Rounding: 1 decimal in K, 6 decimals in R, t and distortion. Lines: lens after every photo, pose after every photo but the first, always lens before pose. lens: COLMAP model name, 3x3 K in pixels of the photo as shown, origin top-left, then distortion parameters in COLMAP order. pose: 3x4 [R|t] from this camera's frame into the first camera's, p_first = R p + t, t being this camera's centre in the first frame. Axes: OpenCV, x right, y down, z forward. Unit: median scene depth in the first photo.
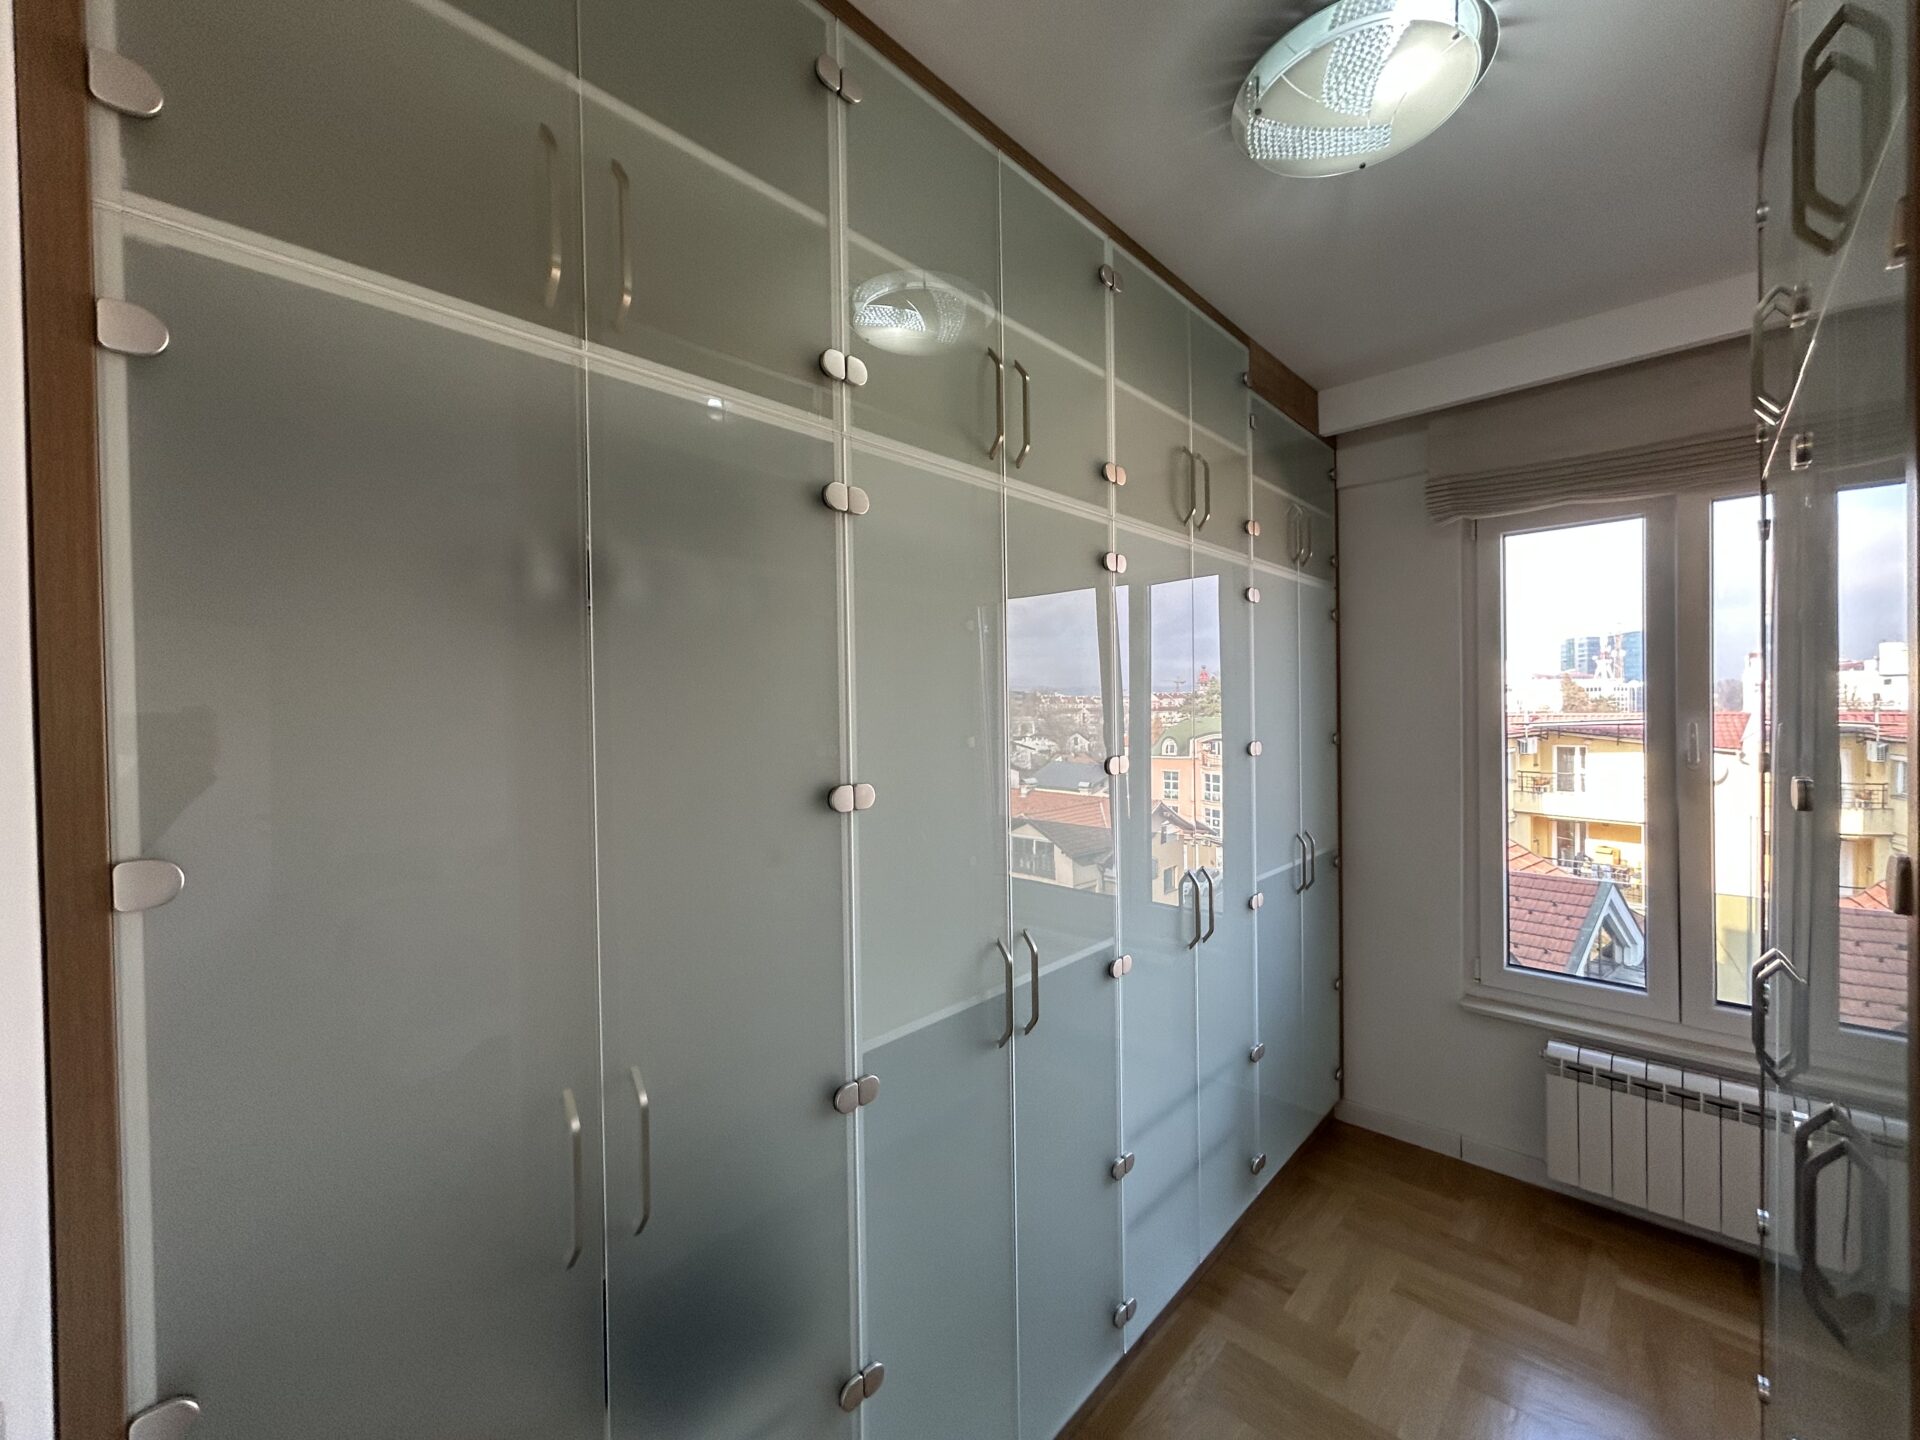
lens RADIAL K [[767.9, 0, 958.1], [0, 767.9, 716.2], [0, 0, 1]] dist [-0.000237, 0.000193]
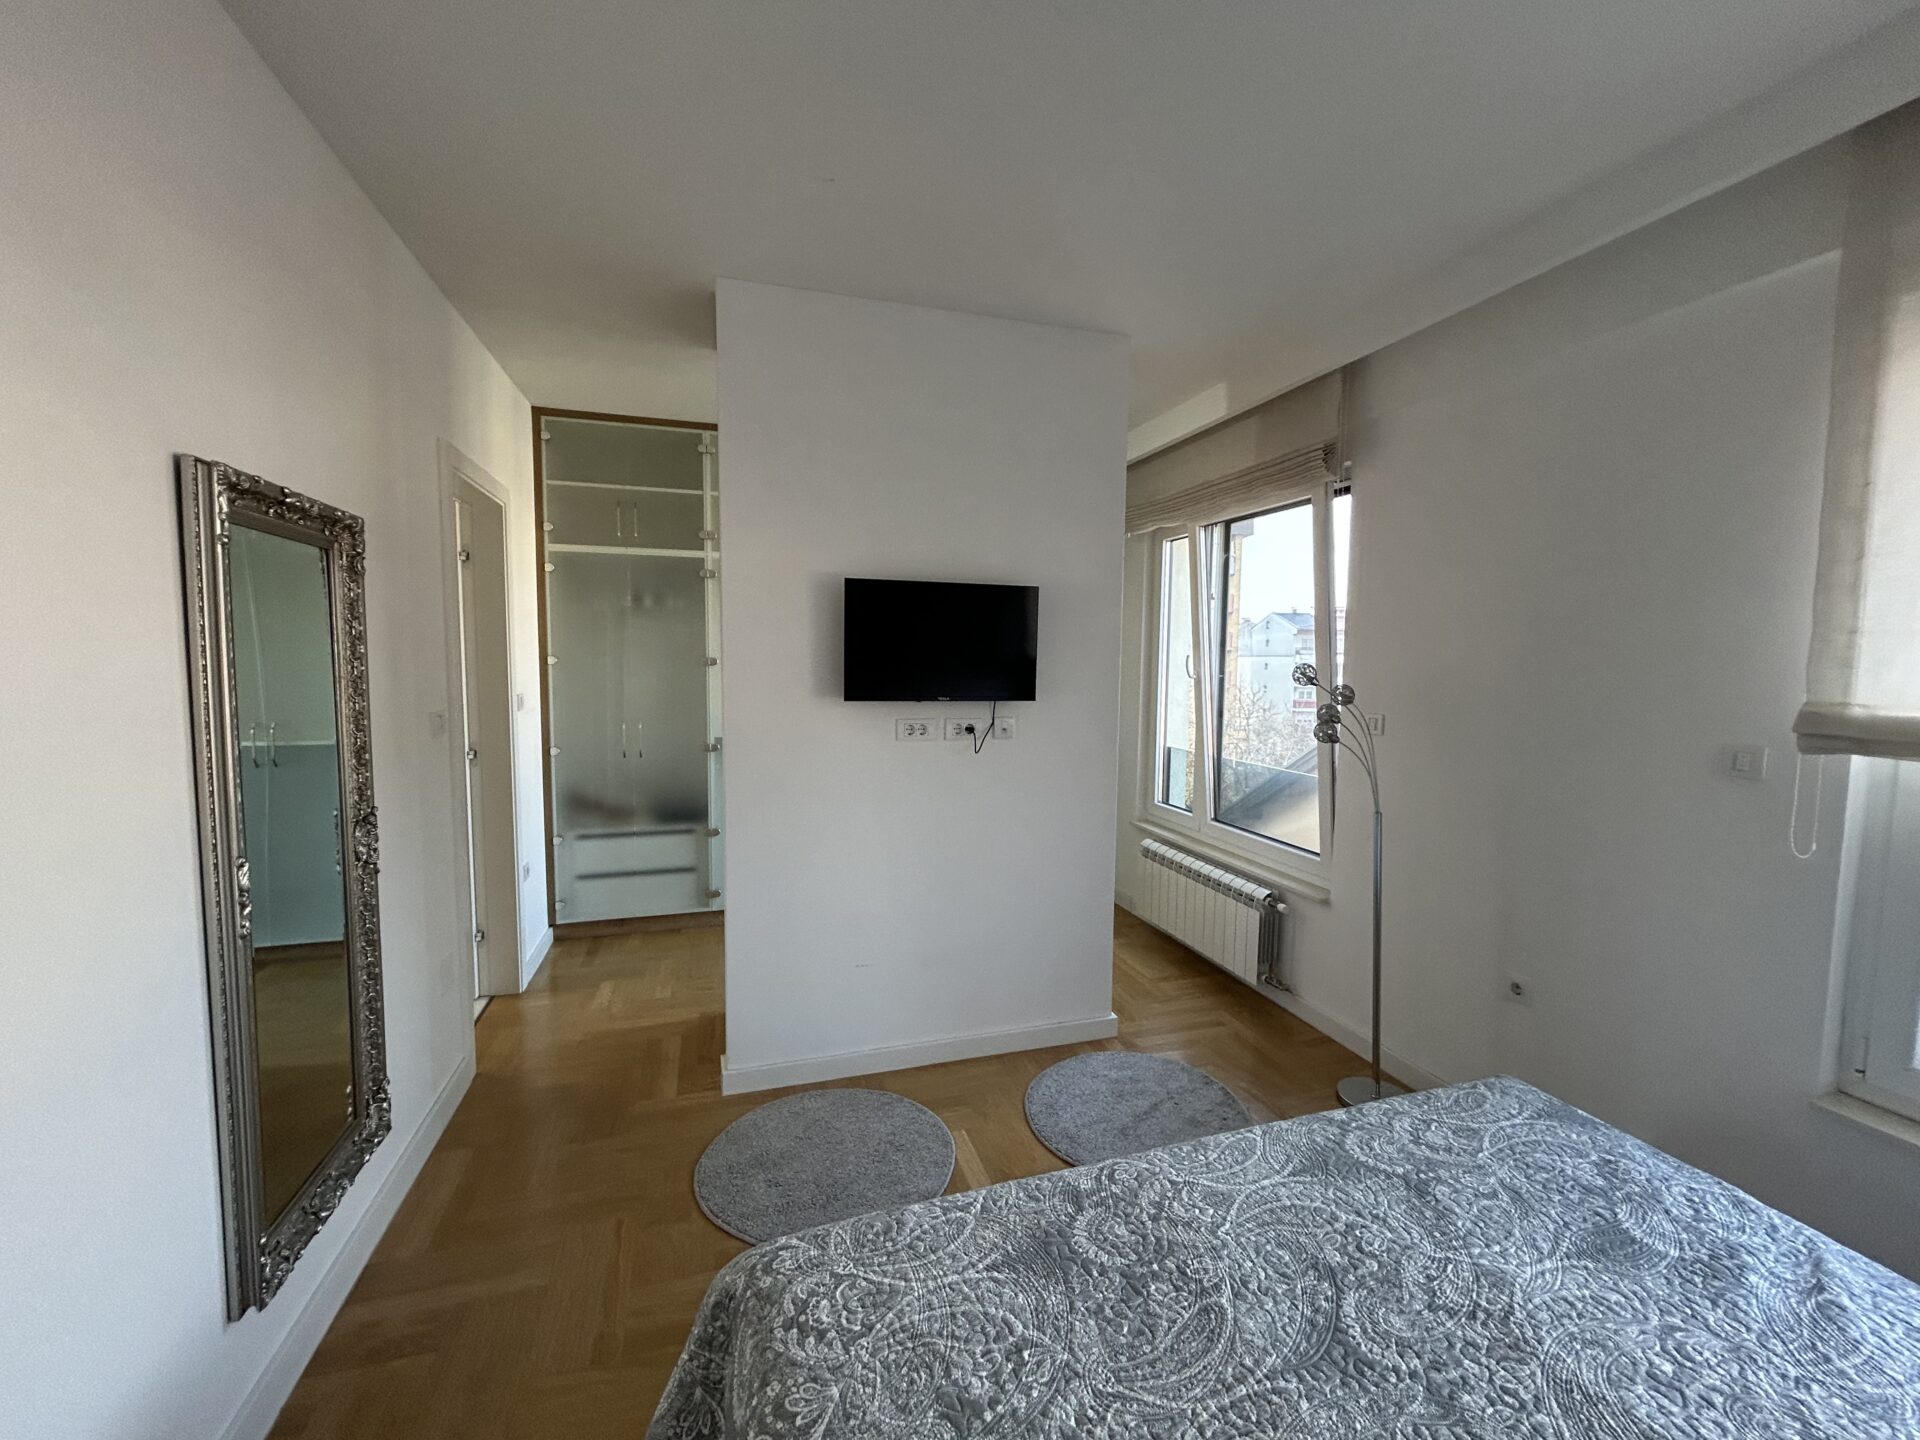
lens RADIAL K [[773.1, 0, 955.4], [0, 773.1, 715.9], [0, 0, 1]] dist [-0.000715, 0.000077]
pose [[0.863031, 0.069534, -0.500342, 1.252319], [-0.035411, 0.996372, 0.077389, 0.019576], [0.503908, -0.049072, 0.862362, -0.701049]]
